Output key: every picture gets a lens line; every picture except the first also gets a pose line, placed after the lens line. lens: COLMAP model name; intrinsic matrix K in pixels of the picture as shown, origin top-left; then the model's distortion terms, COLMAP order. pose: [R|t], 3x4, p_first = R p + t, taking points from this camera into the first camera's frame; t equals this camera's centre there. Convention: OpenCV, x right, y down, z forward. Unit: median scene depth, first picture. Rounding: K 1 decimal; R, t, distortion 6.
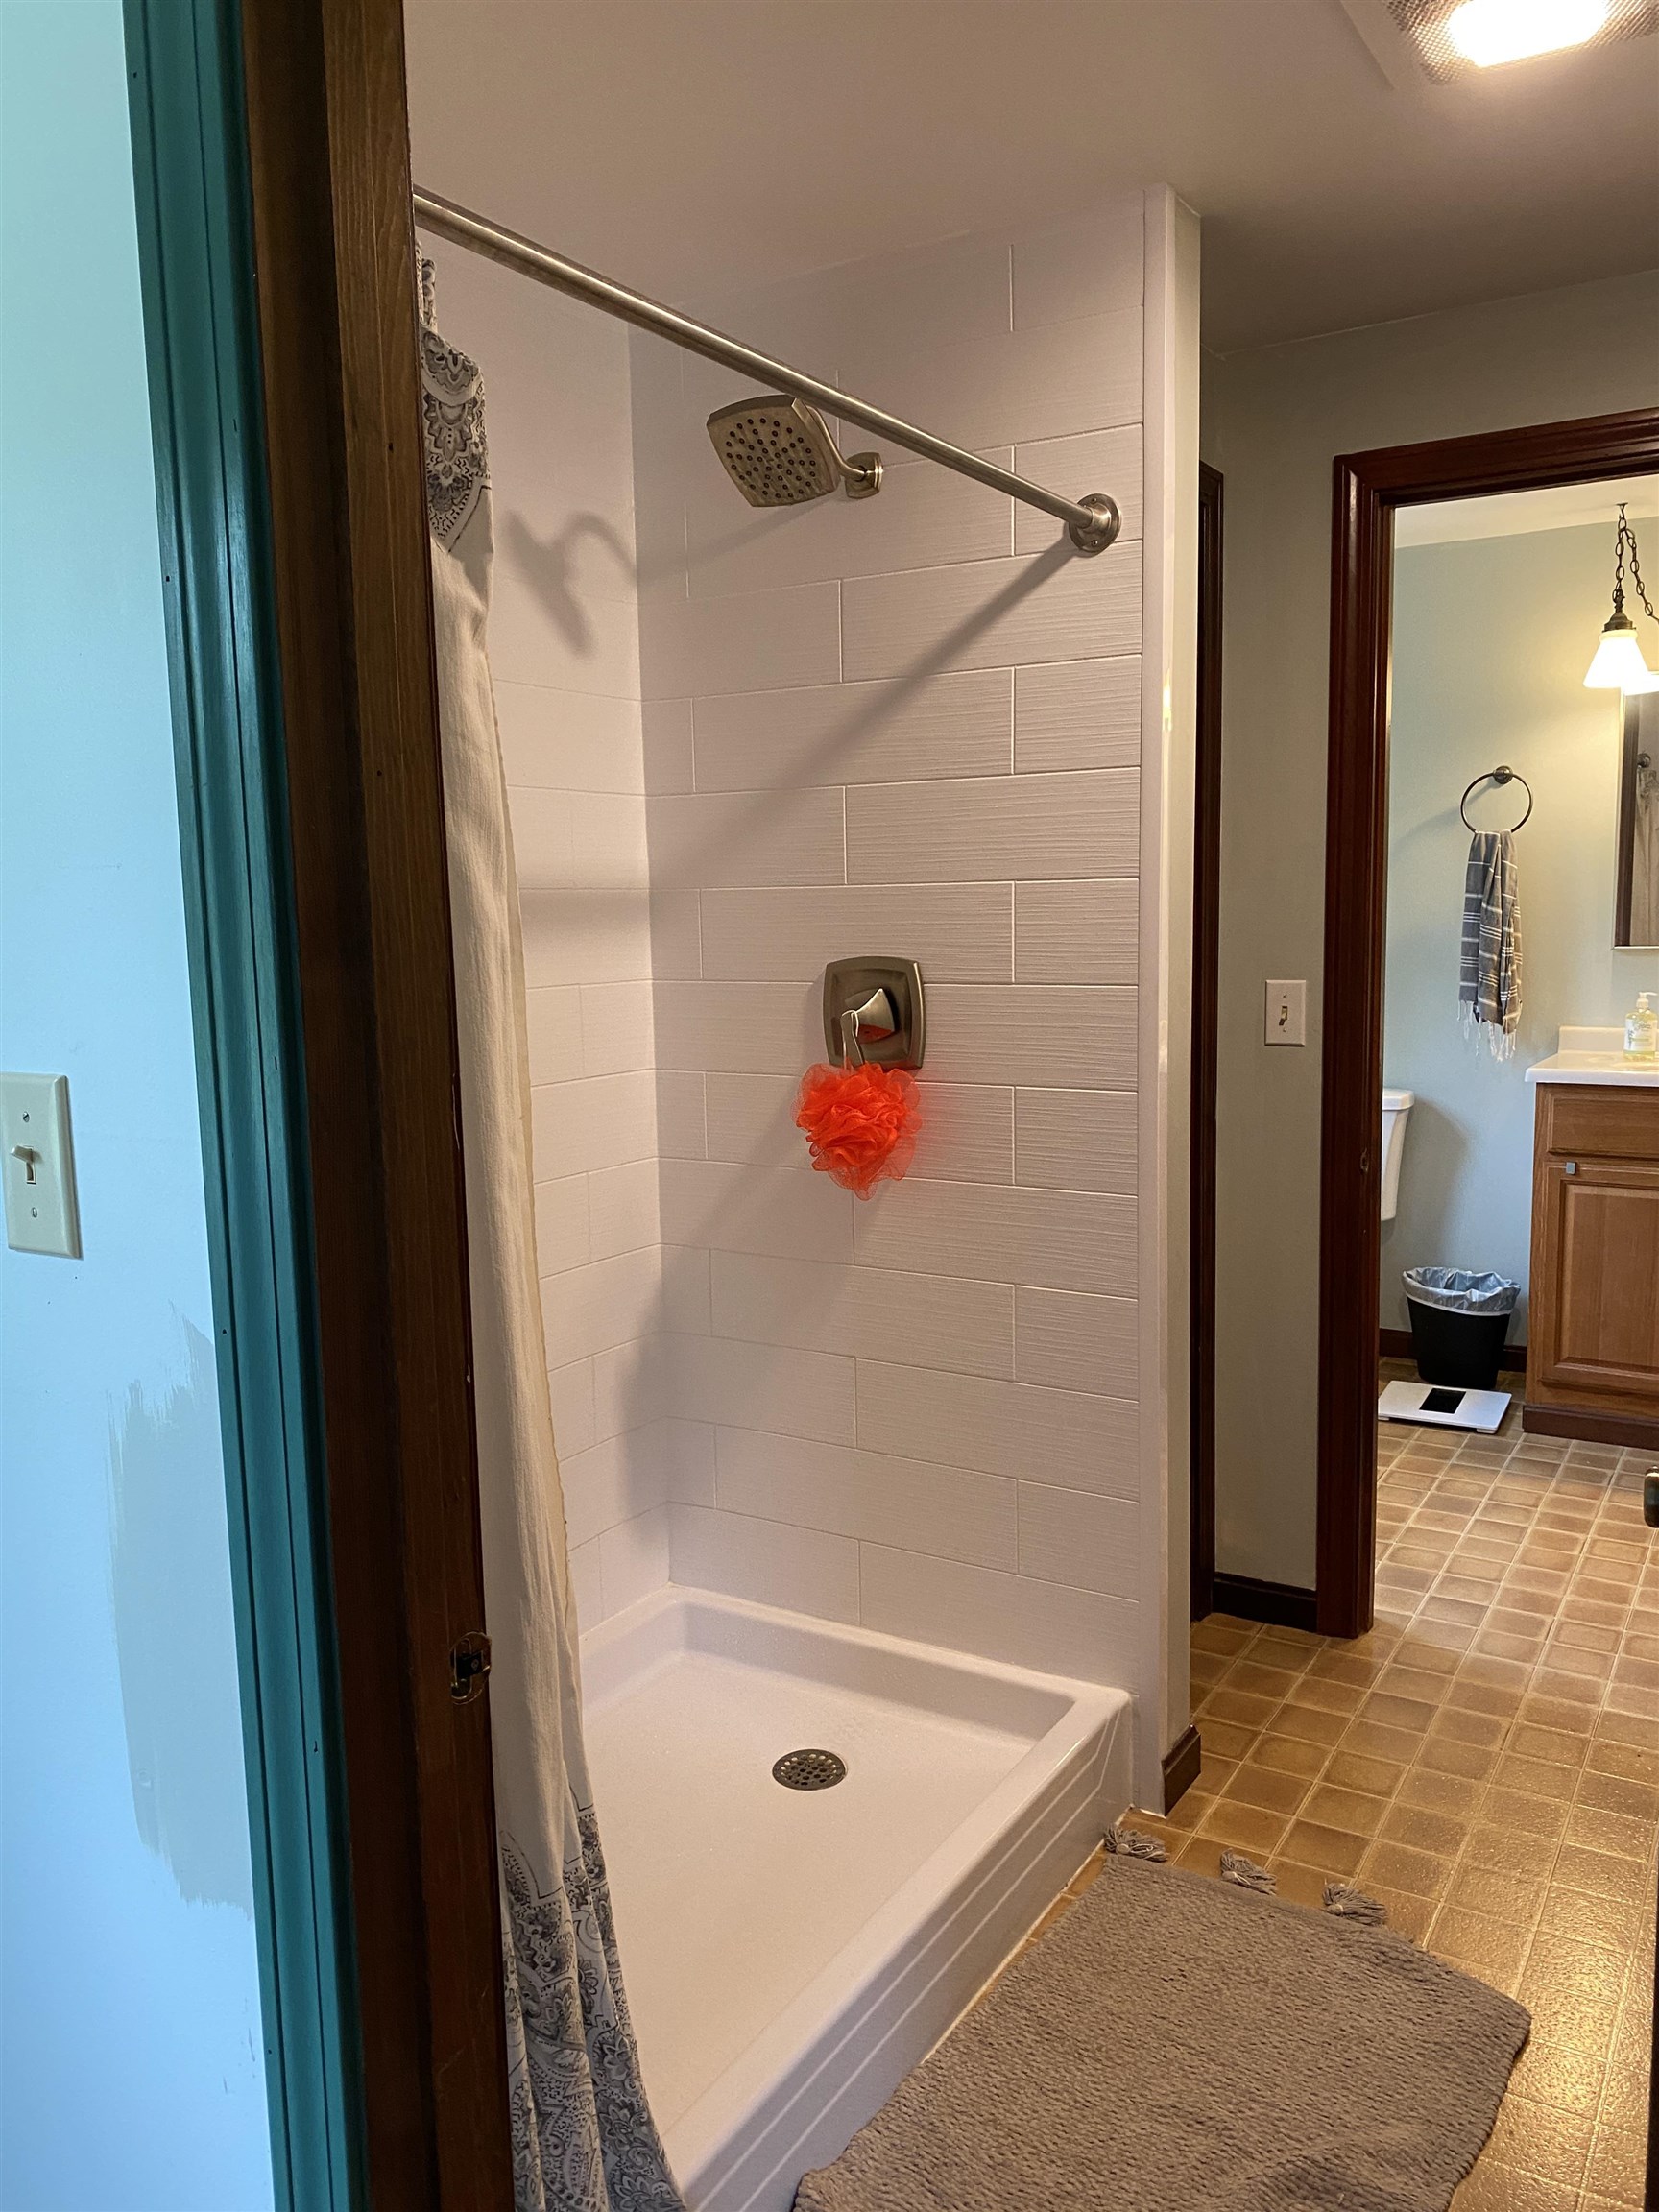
lens RADIAL K [[1670.3, 0, 833.1], [0, 1670.3, 1100.1], [0, 0, 1]] dist [0.009300, 0.000935]
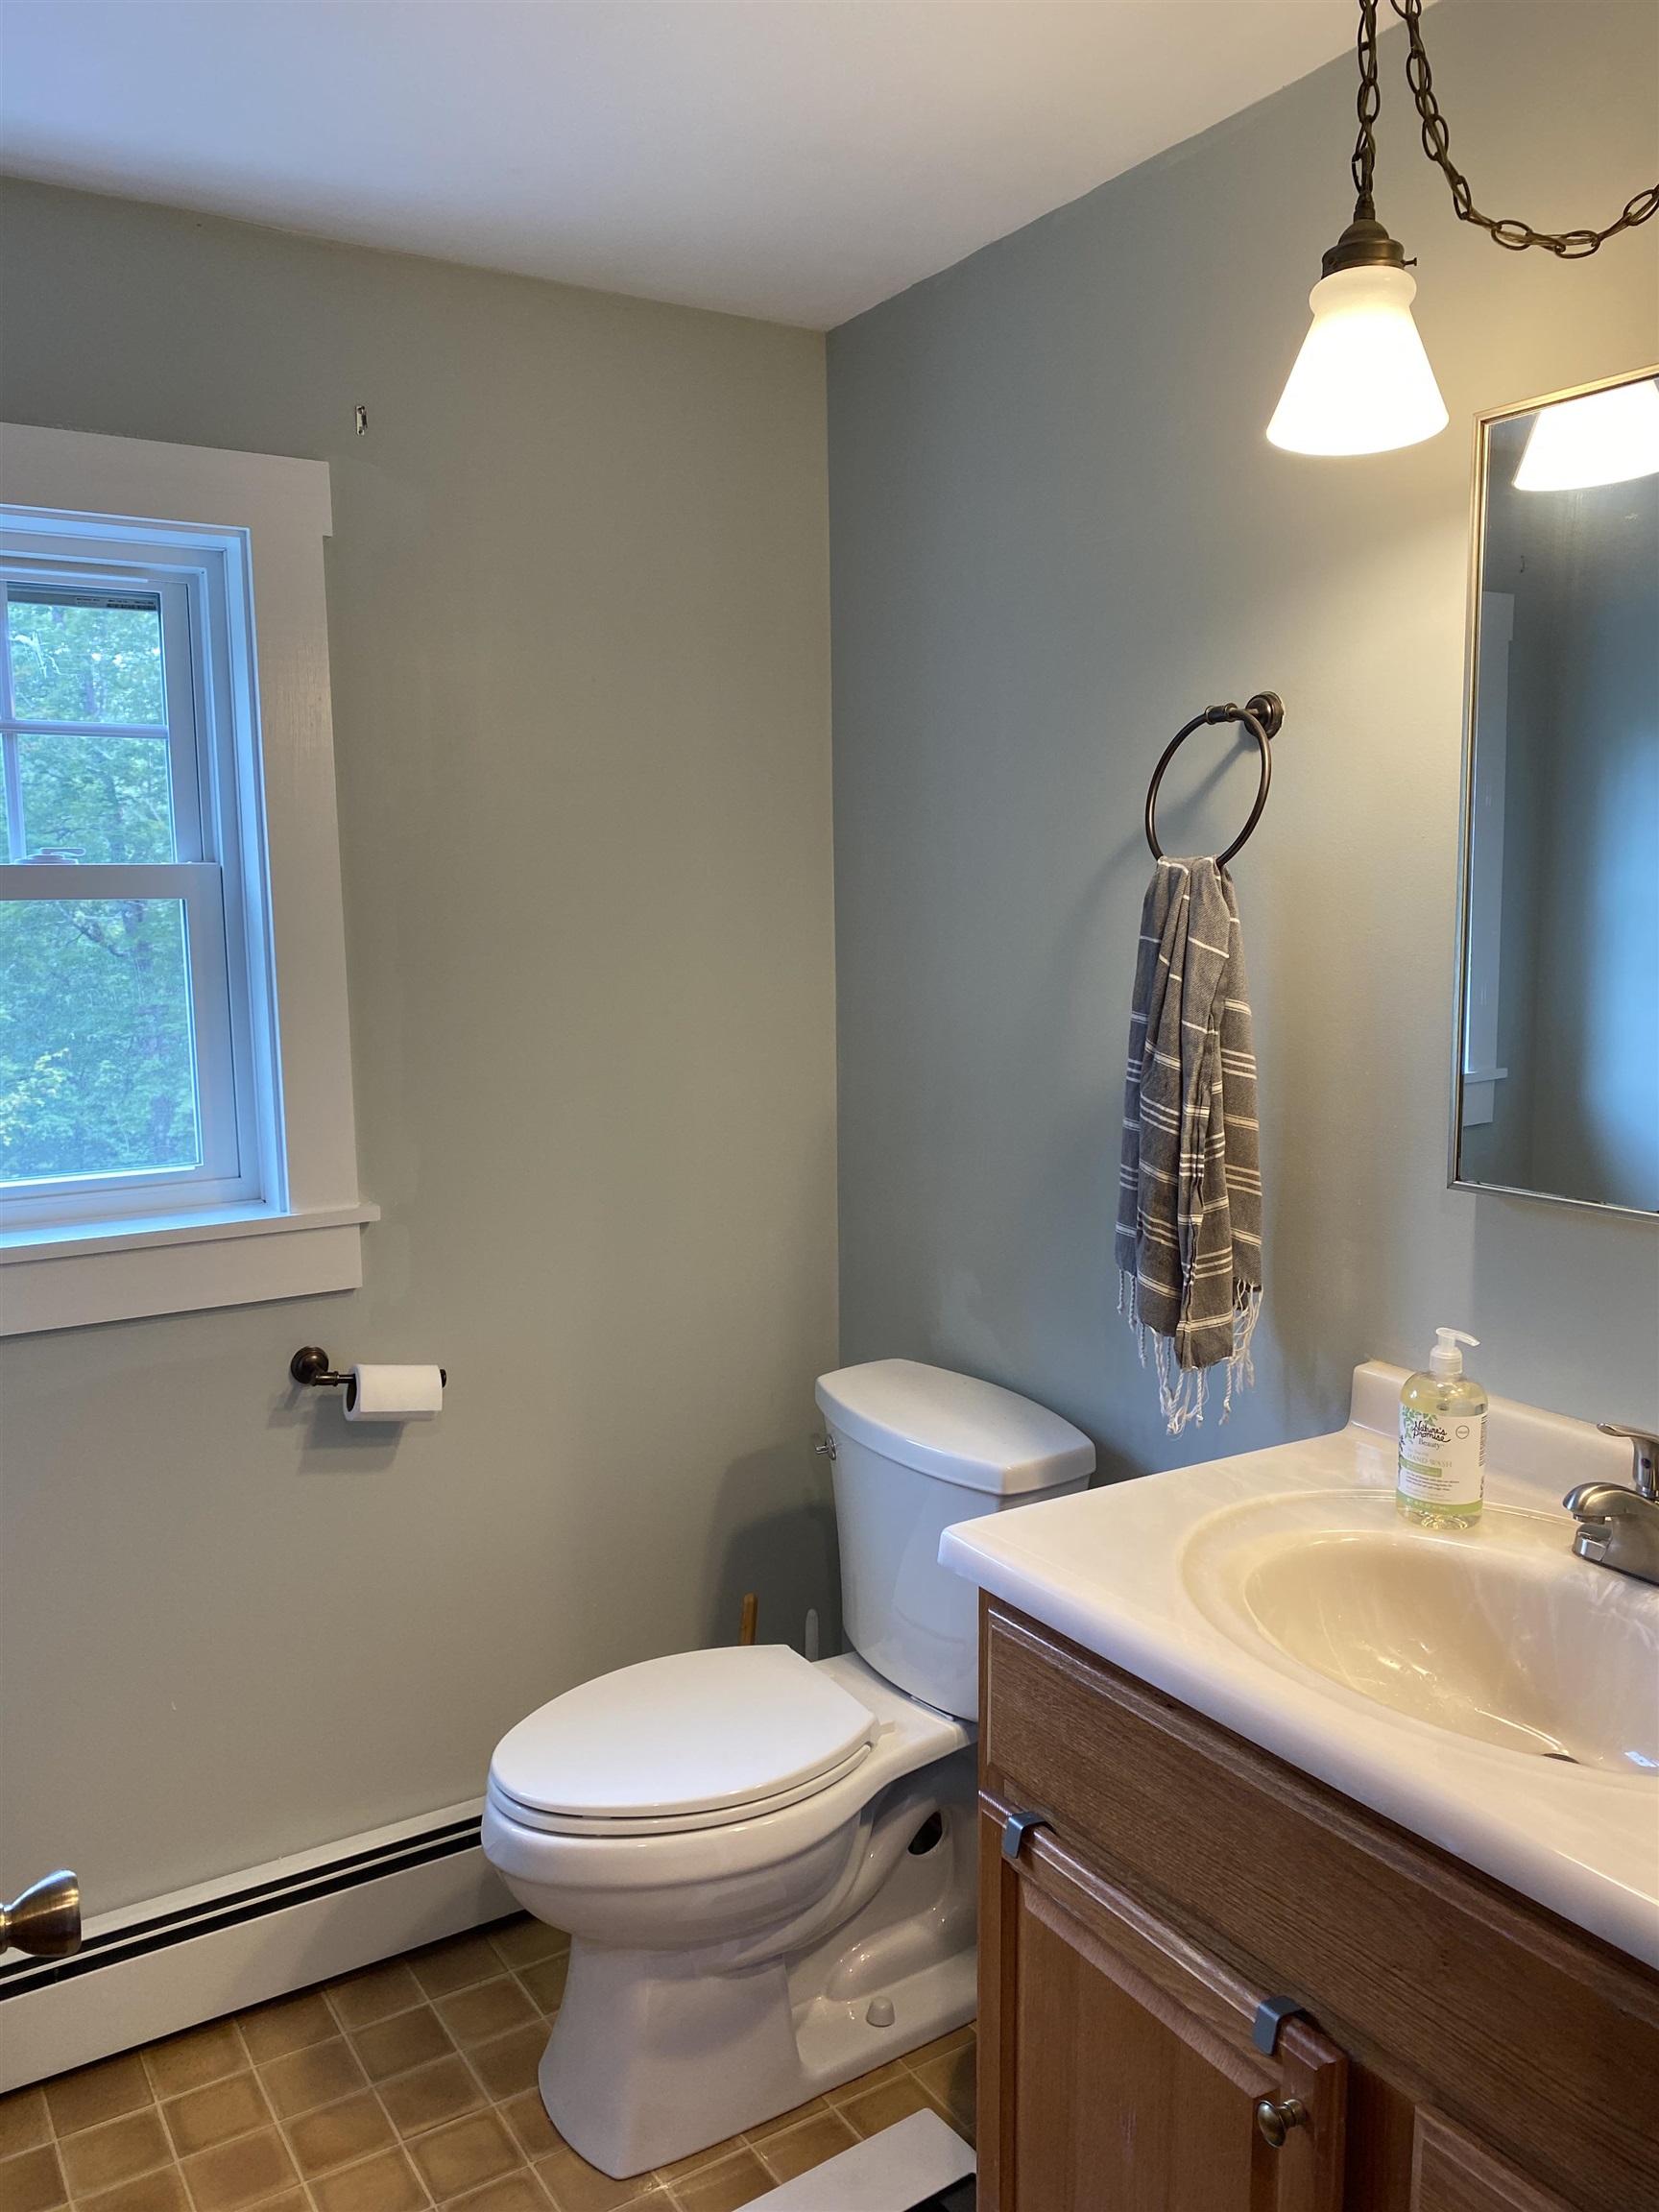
lens RADIAL K [[1670.3, 0, 830.5], [0, 1670.3, 1115.2], [0, 0, 1]] dist [0.009300, 0.000935]
pose [[0.902983, 0.071804, -0.423635, 0.493294], [-0.065623, 0.997418, 0.029182, -0.106686], [0.424636, 0.001449, 0.905363, 0.606219]]
